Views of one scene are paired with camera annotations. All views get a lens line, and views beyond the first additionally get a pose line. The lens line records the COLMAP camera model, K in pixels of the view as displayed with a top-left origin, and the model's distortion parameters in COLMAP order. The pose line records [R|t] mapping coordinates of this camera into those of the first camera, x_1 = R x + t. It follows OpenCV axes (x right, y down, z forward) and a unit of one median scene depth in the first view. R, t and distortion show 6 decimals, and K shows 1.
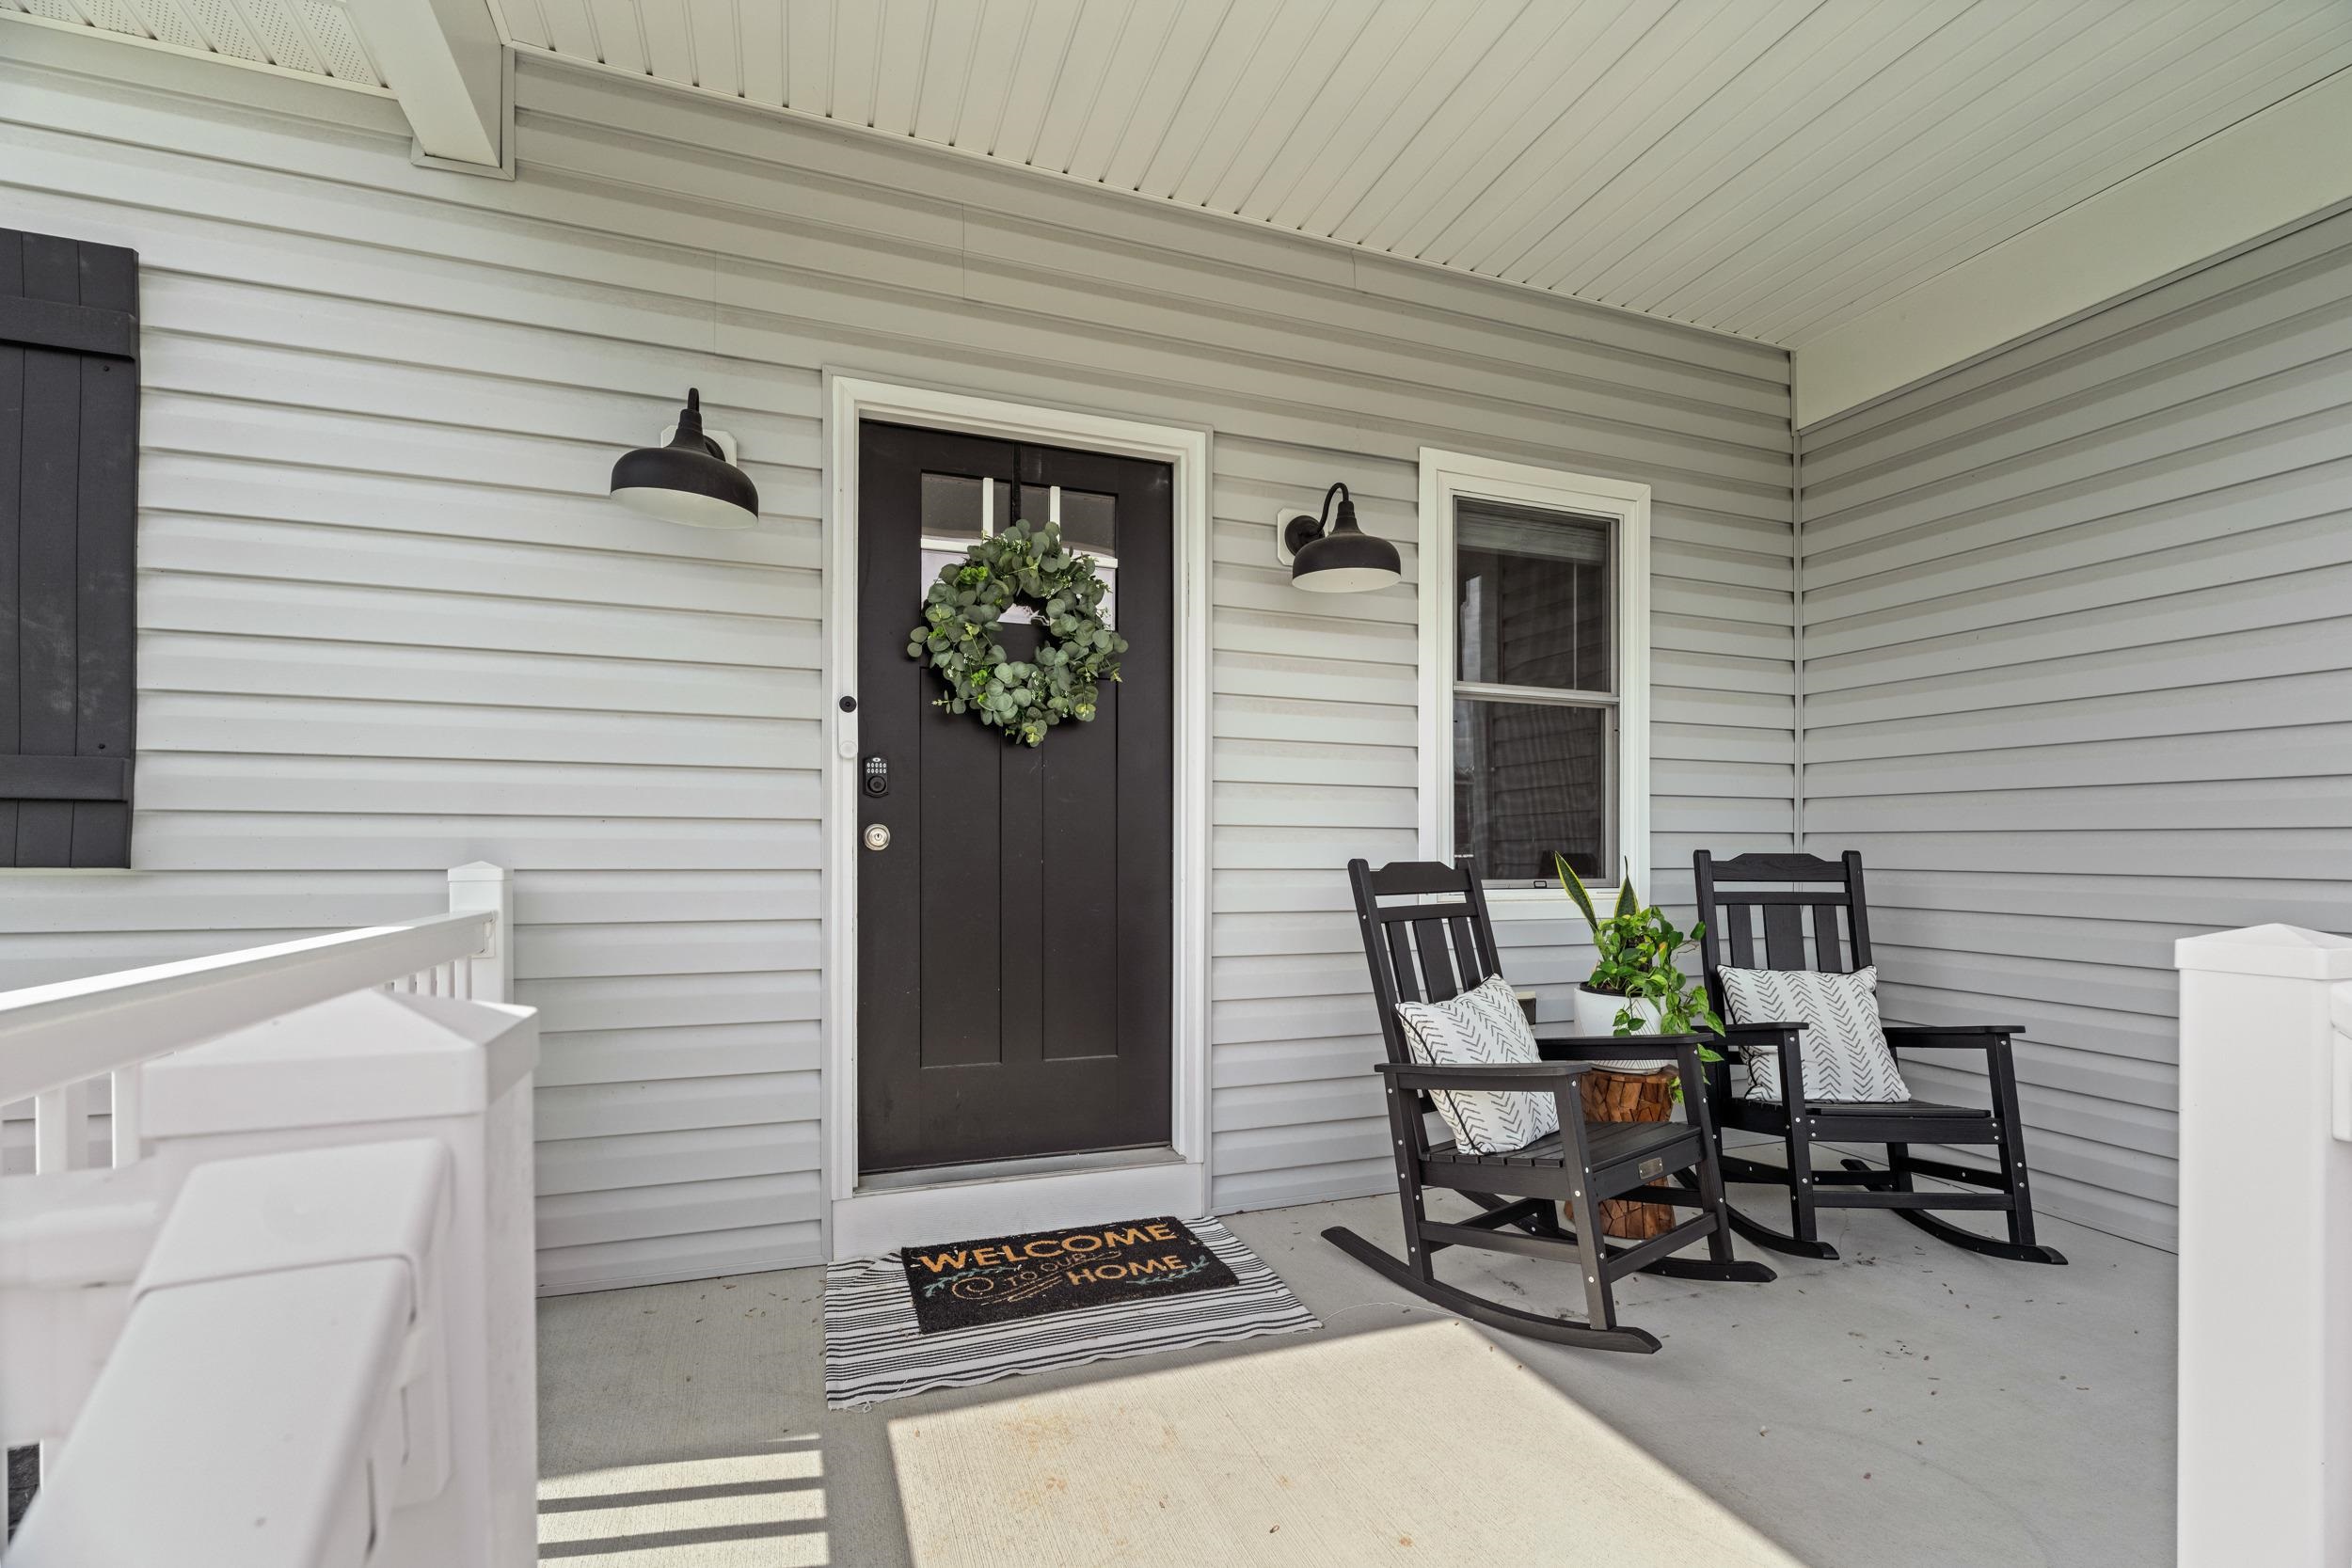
lens RADIAL K [[1037.5, 0, 1172.9], [0, 1037.5, 829.2], [0, 0, 1]] dist [-0.008394, 0.000681]
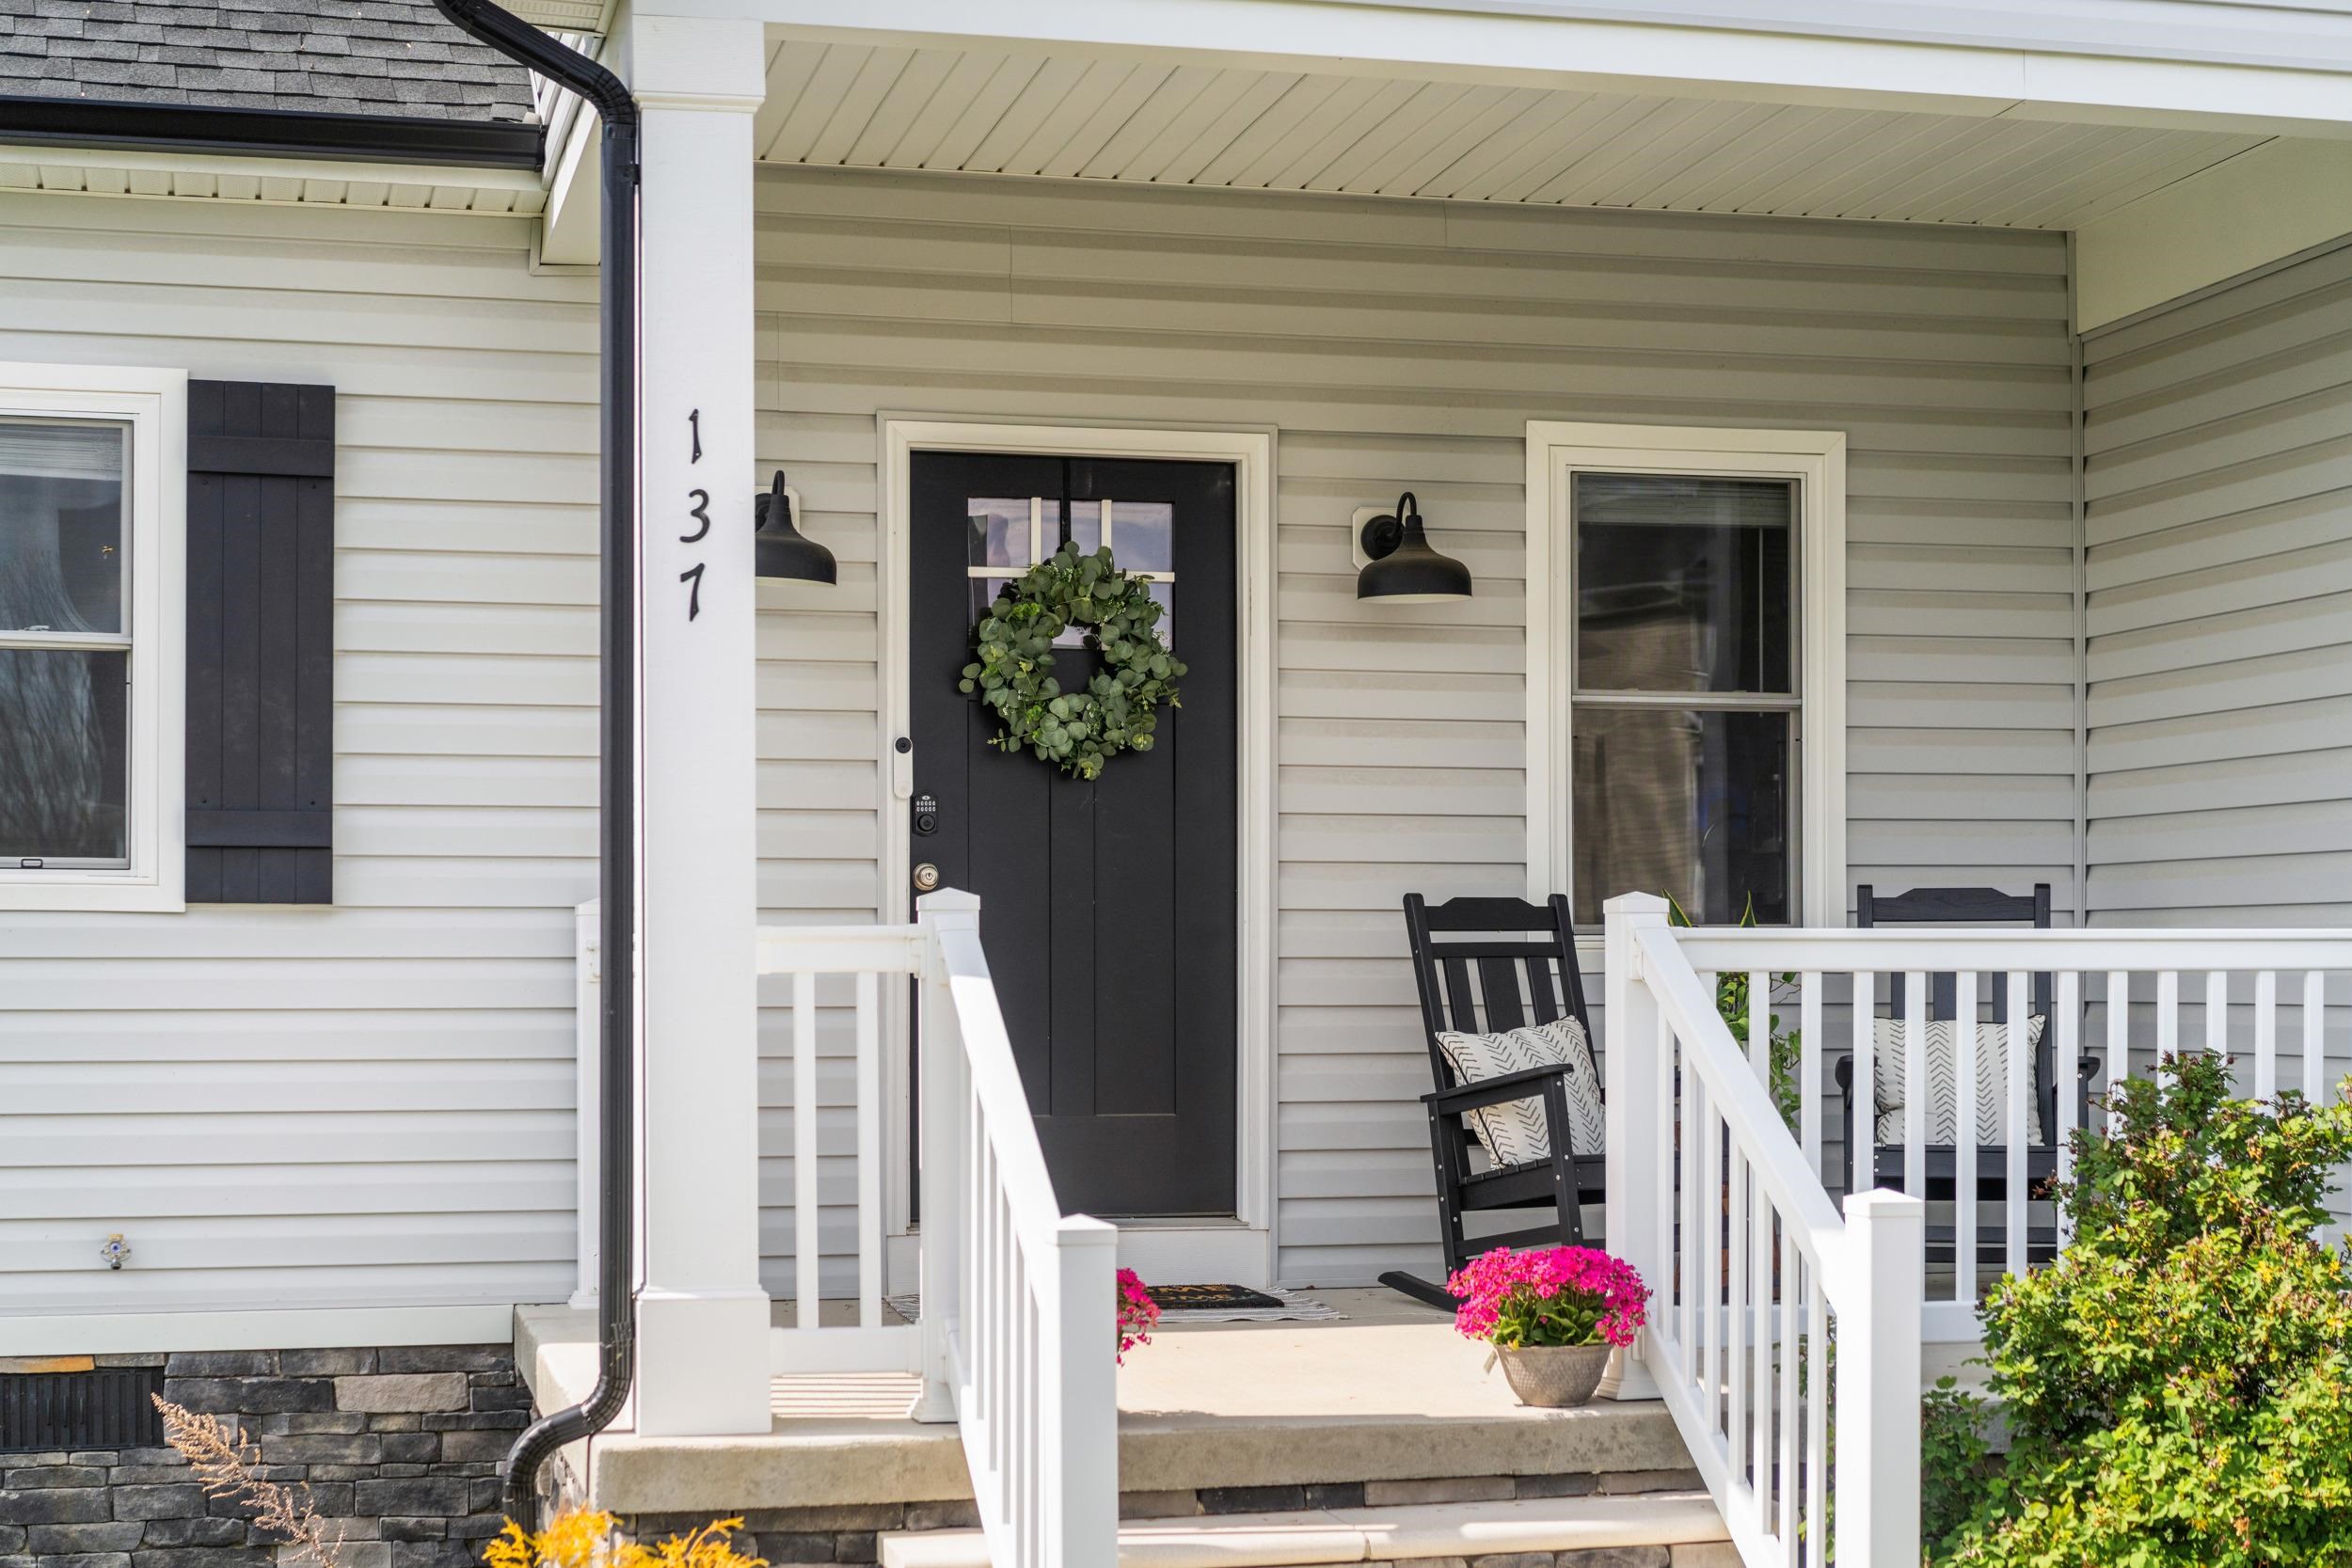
lens RADIAL K [[3626.0, 0, 1154.1], [0, 3626.0, 800.4], [0, 0, 1]] dist [-0.002179, 0.000000]
pose [[0.993968, -0.010802, -0.109138, 0.285717], [0.008167, 0.999665, -0.024557, 0.020998], [0.109367, 0.023518, 0.993723, -2.261693]]
